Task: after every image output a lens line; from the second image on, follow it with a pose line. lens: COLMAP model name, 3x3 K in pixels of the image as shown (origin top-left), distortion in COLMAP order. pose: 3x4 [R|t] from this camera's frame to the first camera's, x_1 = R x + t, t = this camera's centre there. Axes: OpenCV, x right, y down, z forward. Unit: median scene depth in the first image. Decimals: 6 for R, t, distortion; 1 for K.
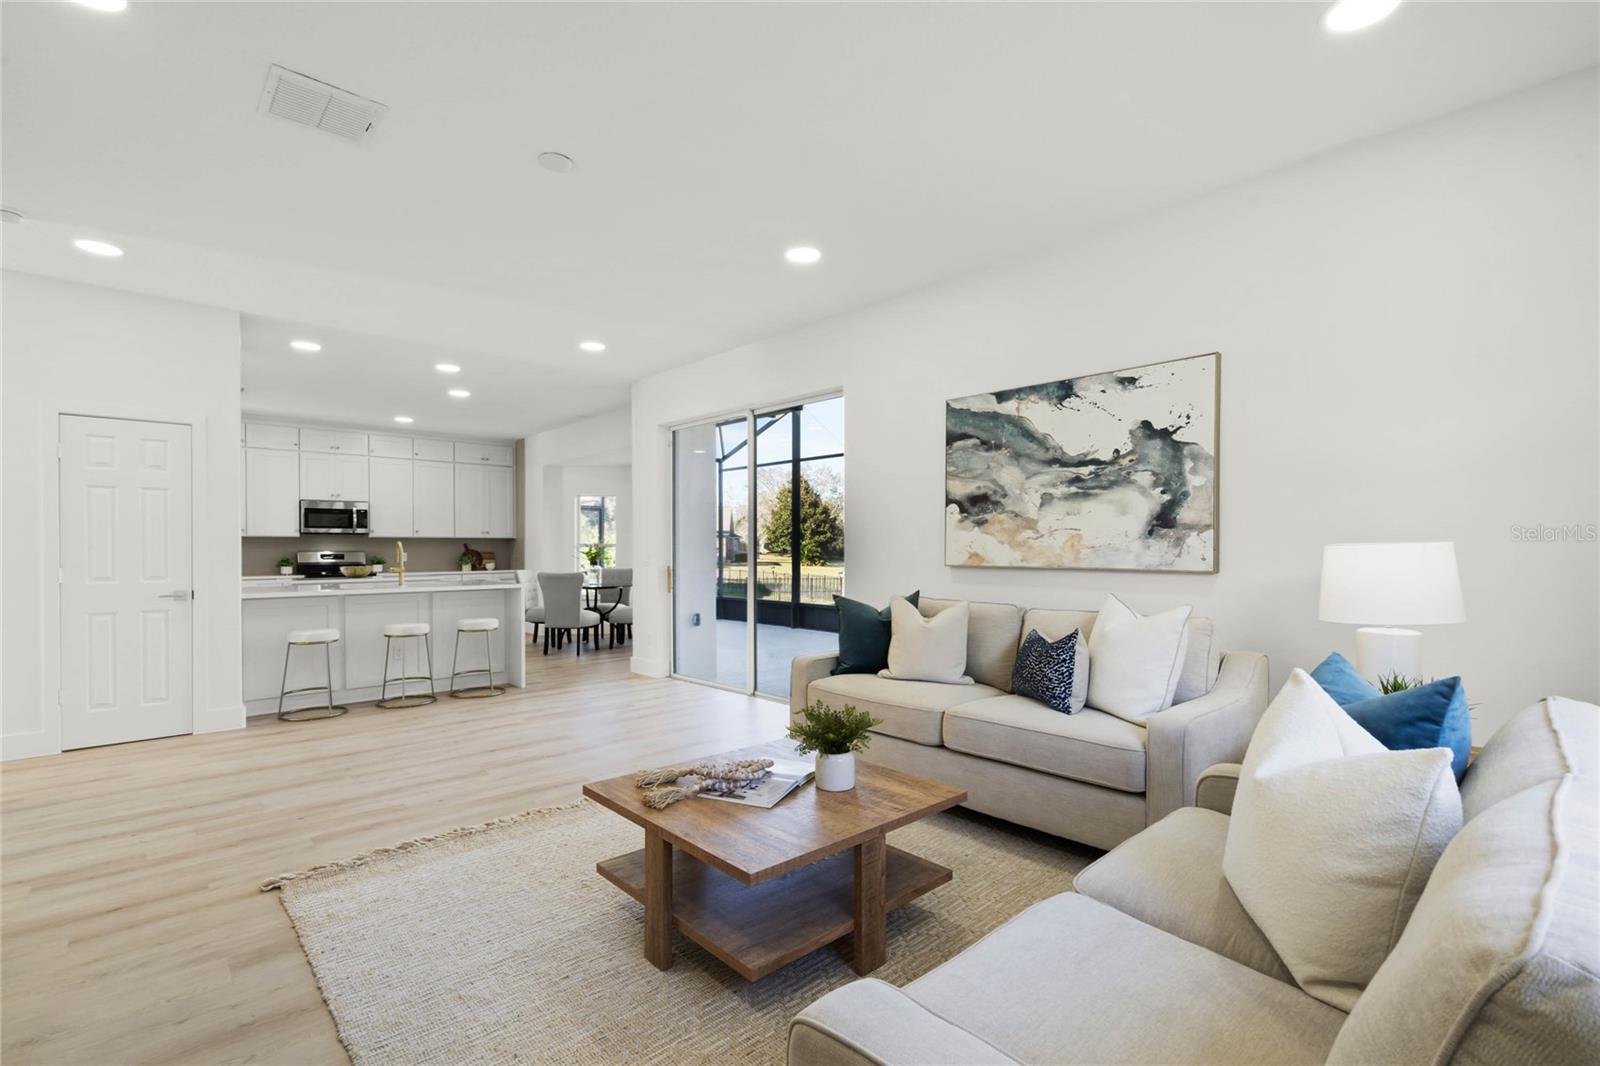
lens RADIAL K [[728.3, 0, 805.0], [0, 728.3, 545.8], [0, 0, 1]] dist [0.001343, -0.000080]
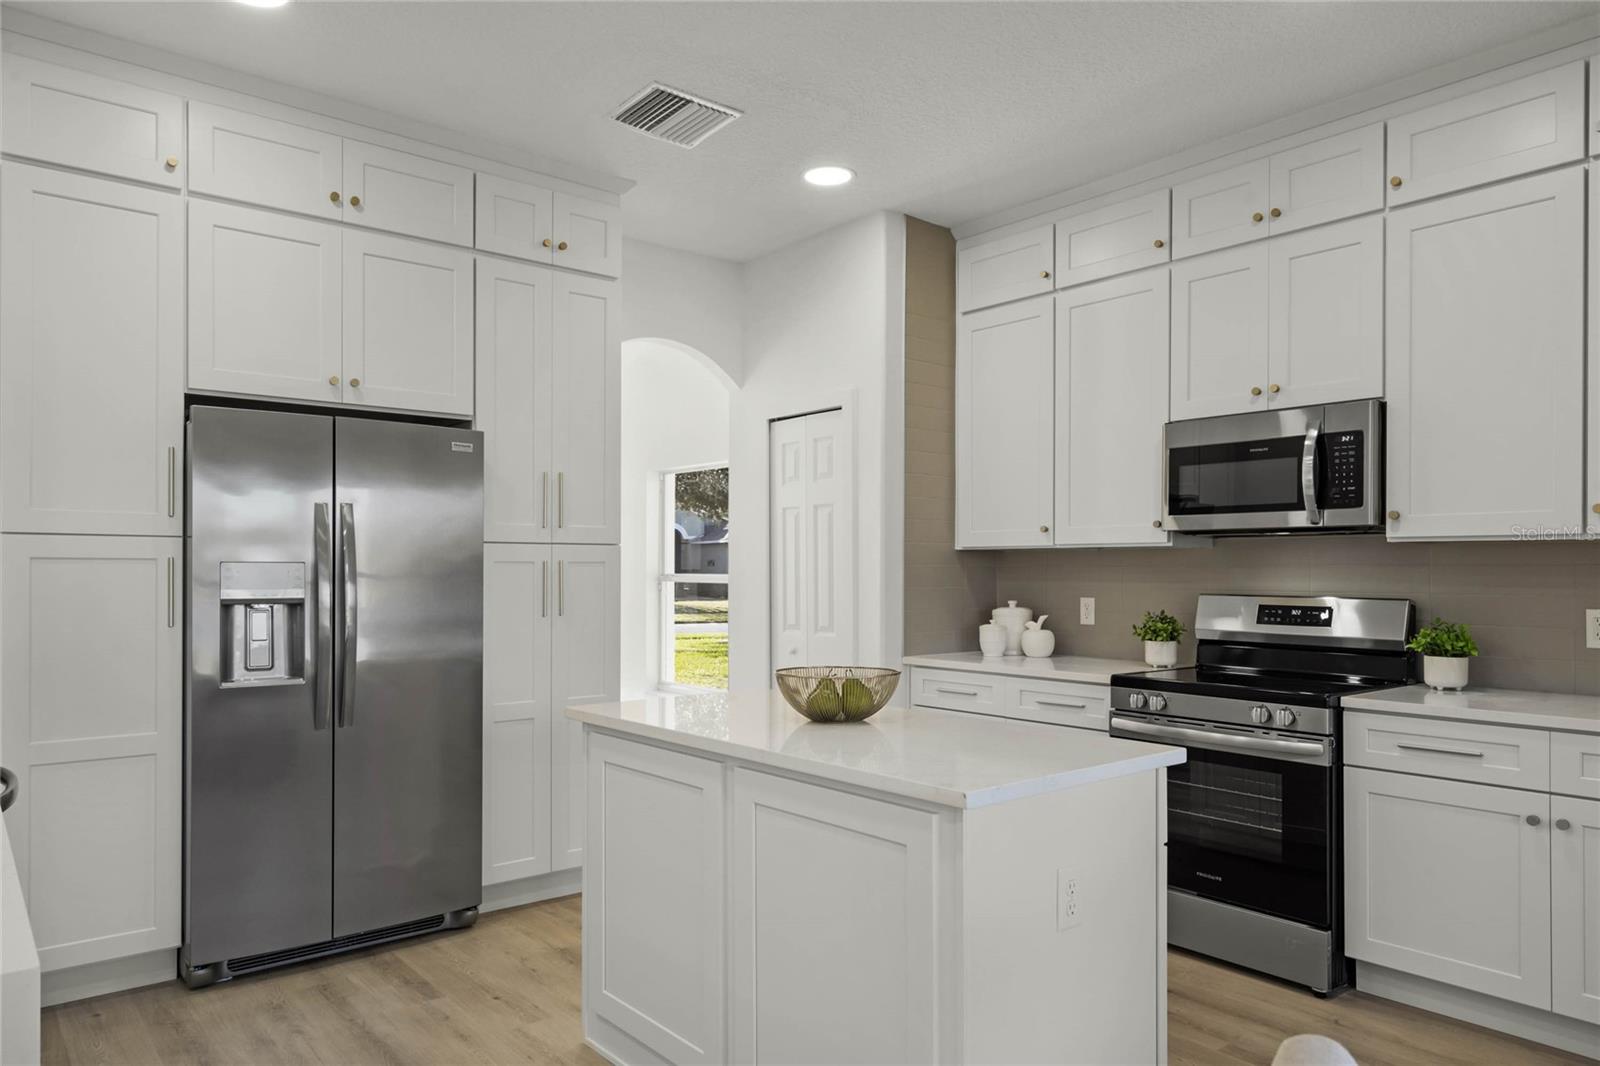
lens RADIAL K [[1069.2, 0, 798.9], [0, 1069.2, 562.9], [0, 0, 1]] dist [0.017251, -0.003465]
pose [[-0.061525, -0.002849, -0.998101, -0.232159], [0.002424, 0.999993, -0.003004, -0.004150], [0.998103, -0.002604, -0.061517, 0.841681]]
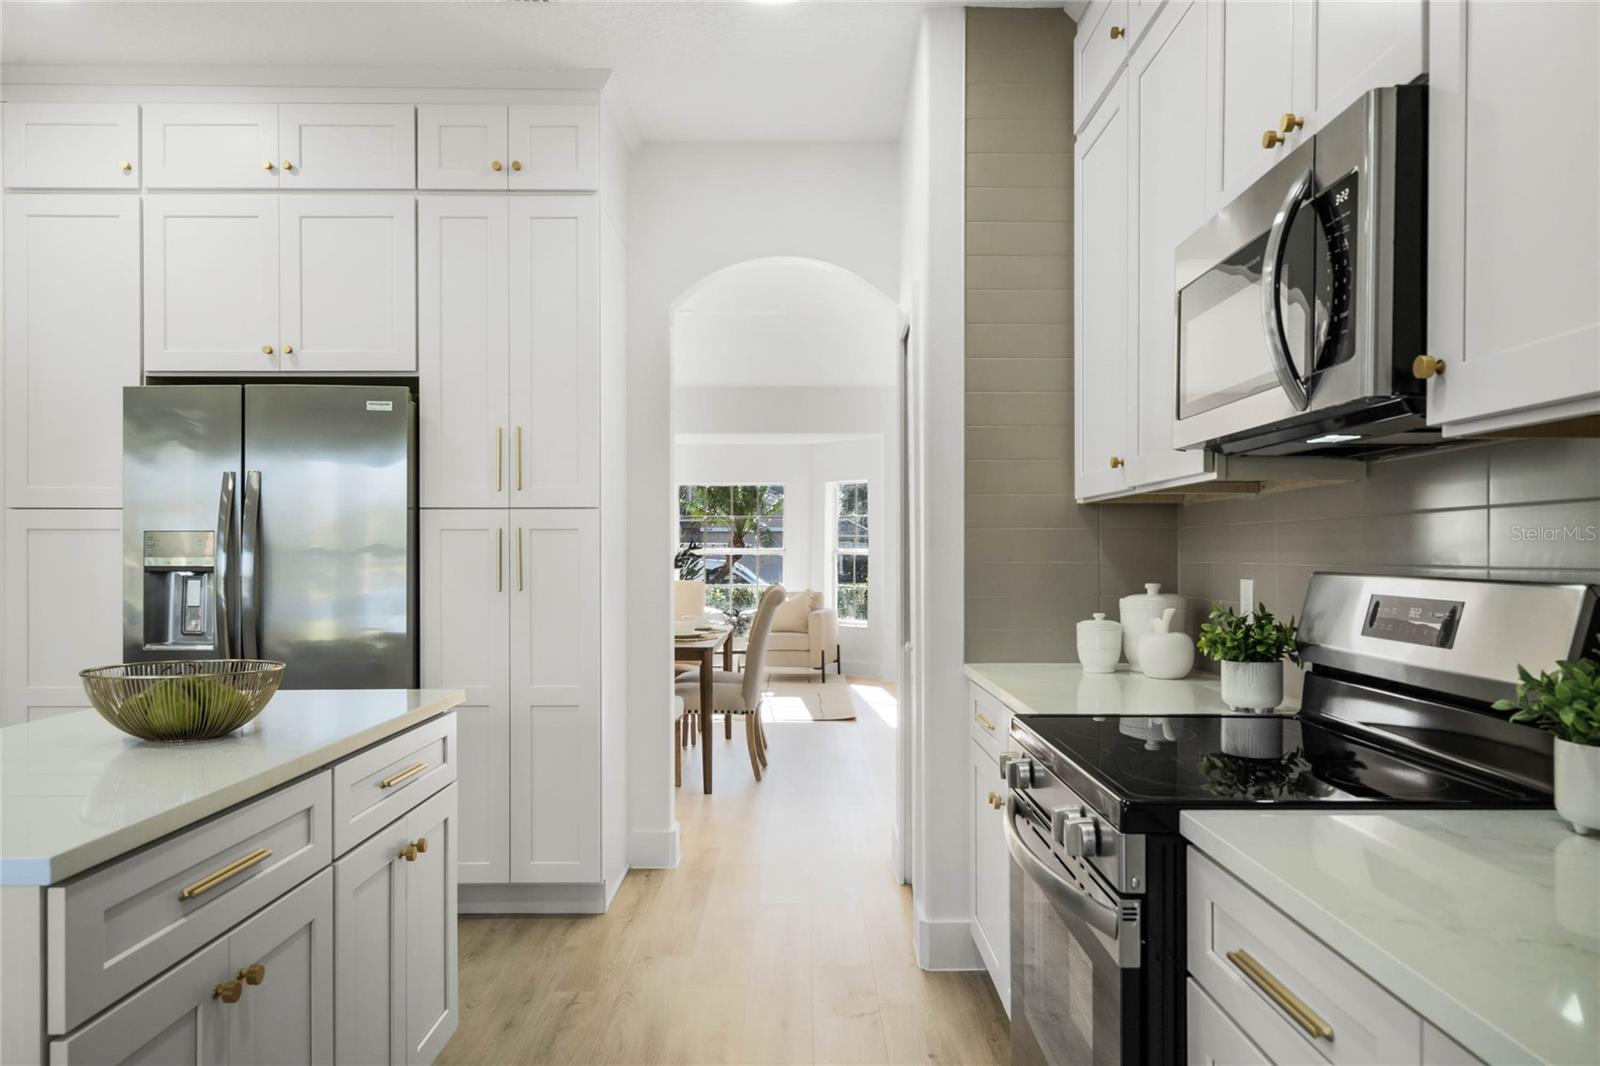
lens RADIAL K [[1083.9, 0, 803.1], [0, 1083.9, 544.2], [0, 0, 1]] dist [0.020381, 0.001287]
pose [[-0.683456, 0.001560, -0.729990, -0.448047], [0.007497, 0.999960, -0.004882, 0.001945], [0.729953, -0.008810, -0.683440, 1.054627]]
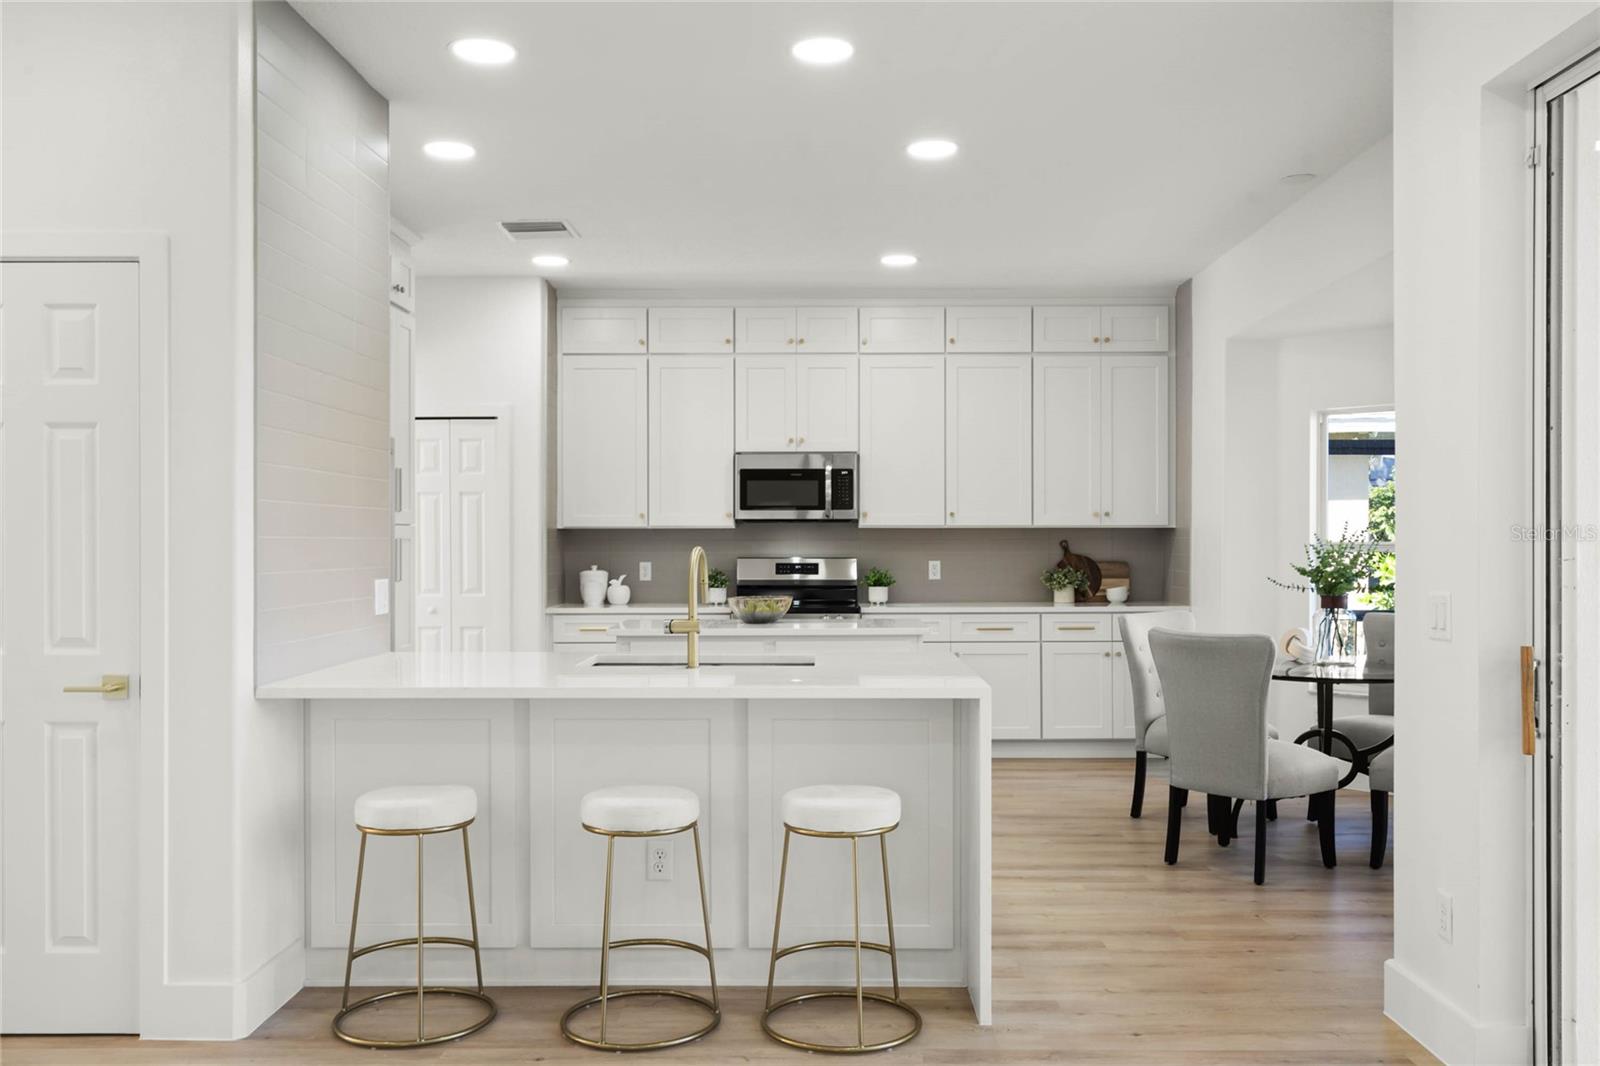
lens RADIAL K [[1341.8, 0, 804.3], [0, 1341.8, 544.2], [0, 0, 1]] dist [0.010703, 0.014259]
pose [[0.725210, 0.003778, -0.688517, -0.034840], [0.001829, 0.999971, 0.007413, -0.007822], [0.688525, -0.006635, 0.725182, 0.361938]]
